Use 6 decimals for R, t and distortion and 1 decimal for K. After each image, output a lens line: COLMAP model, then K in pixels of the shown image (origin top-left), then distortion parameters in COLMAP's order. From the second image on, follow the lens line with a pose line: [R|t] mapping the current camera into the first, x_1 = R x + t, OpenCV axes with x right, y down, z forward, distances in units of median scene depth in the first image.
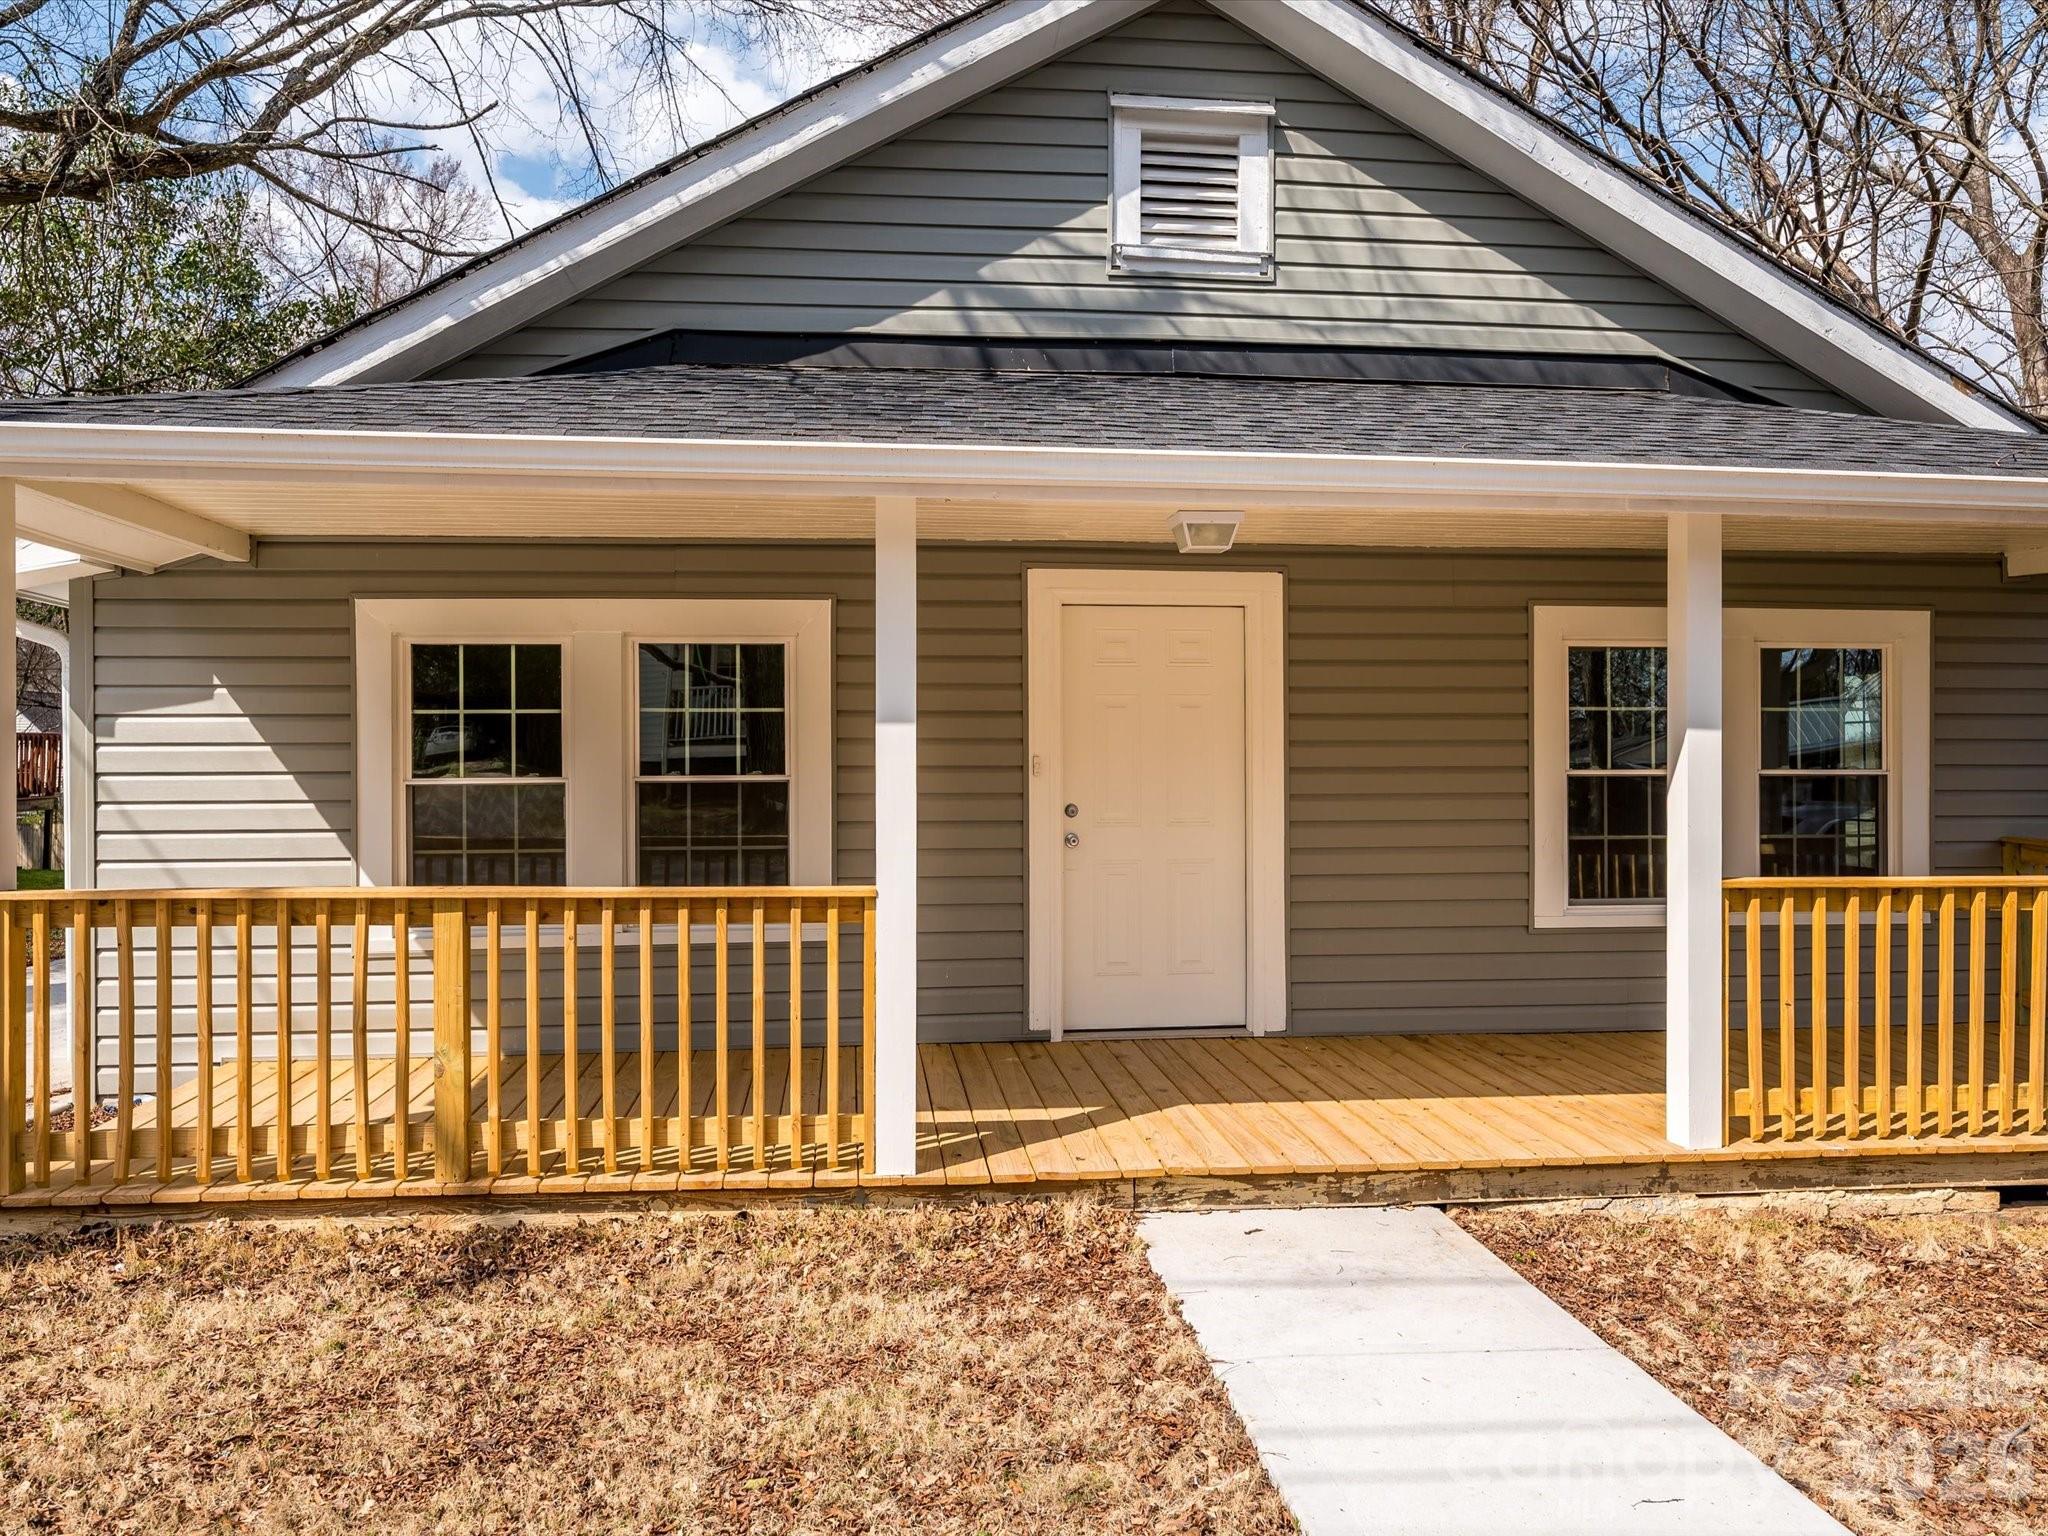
lens RADIAL K [[1477.4, 0, 1024.0], [0, 1477.4, 768.0], [0, 0, 1]] dist [0.001881, -0.002849]
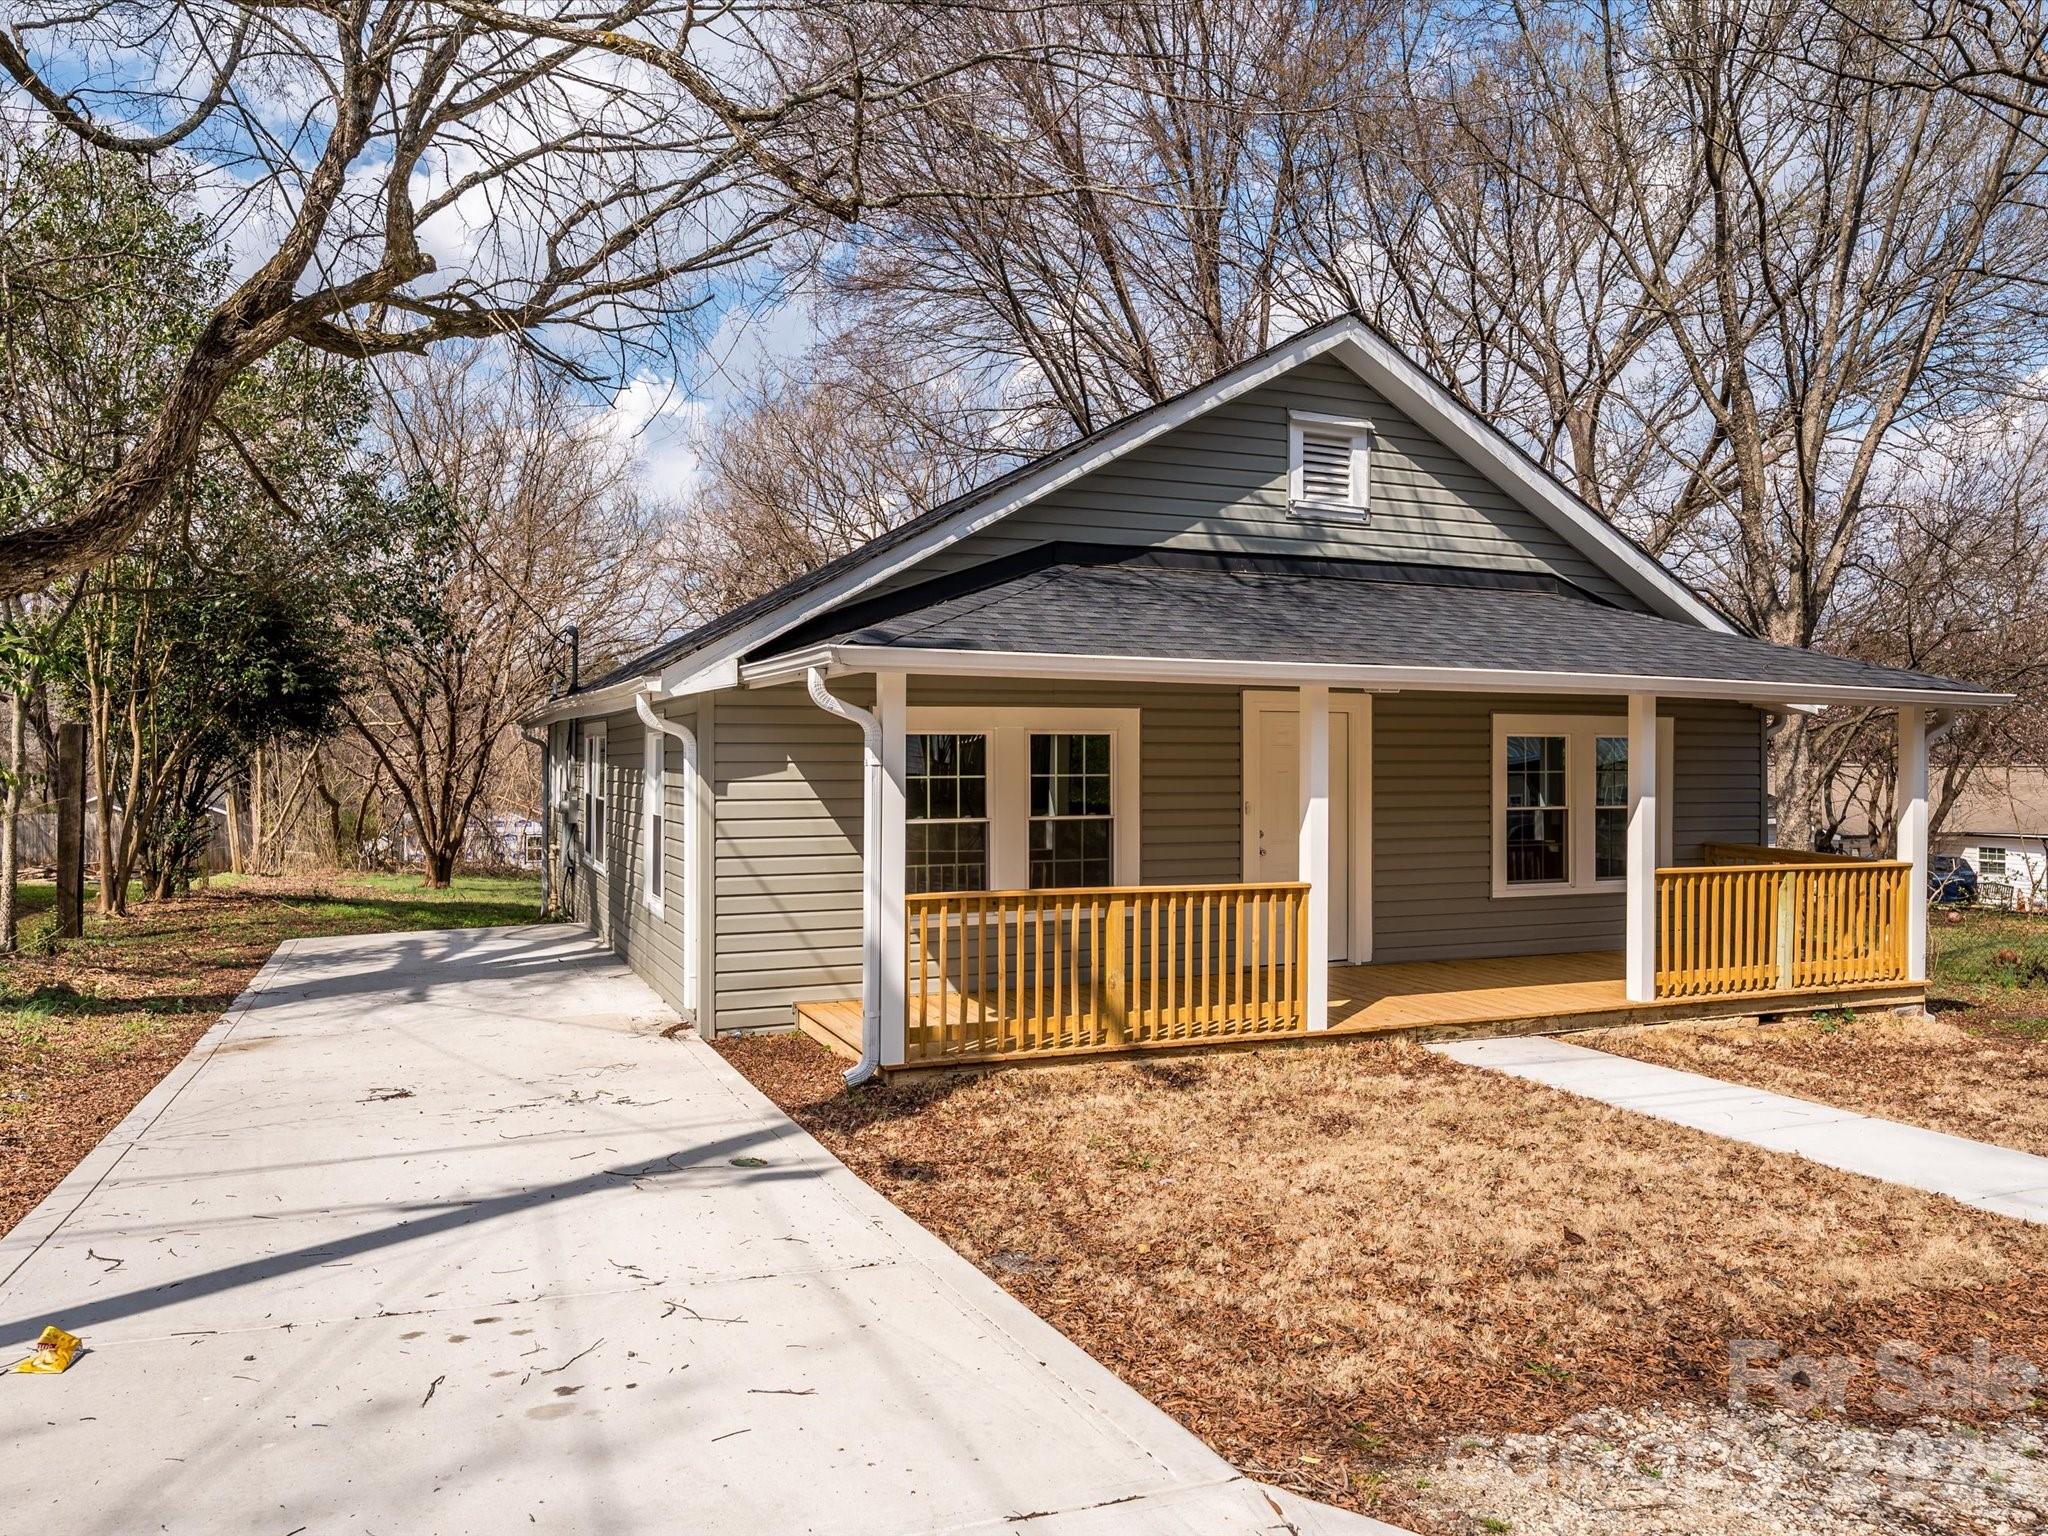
lens RADIAL K [[1477.4, 0, 1024.0], [0, 1477.4, 768.0], [0, 0, 1]] dist [0.001881, -0.002849]
pose [[0.953860, 0.001765, 0.300247, -0.799640], [-0.003759, 0.999975, 0.006064, -0.061299], [-0.300229, -0.006913, 0.953842, -0.565720]]
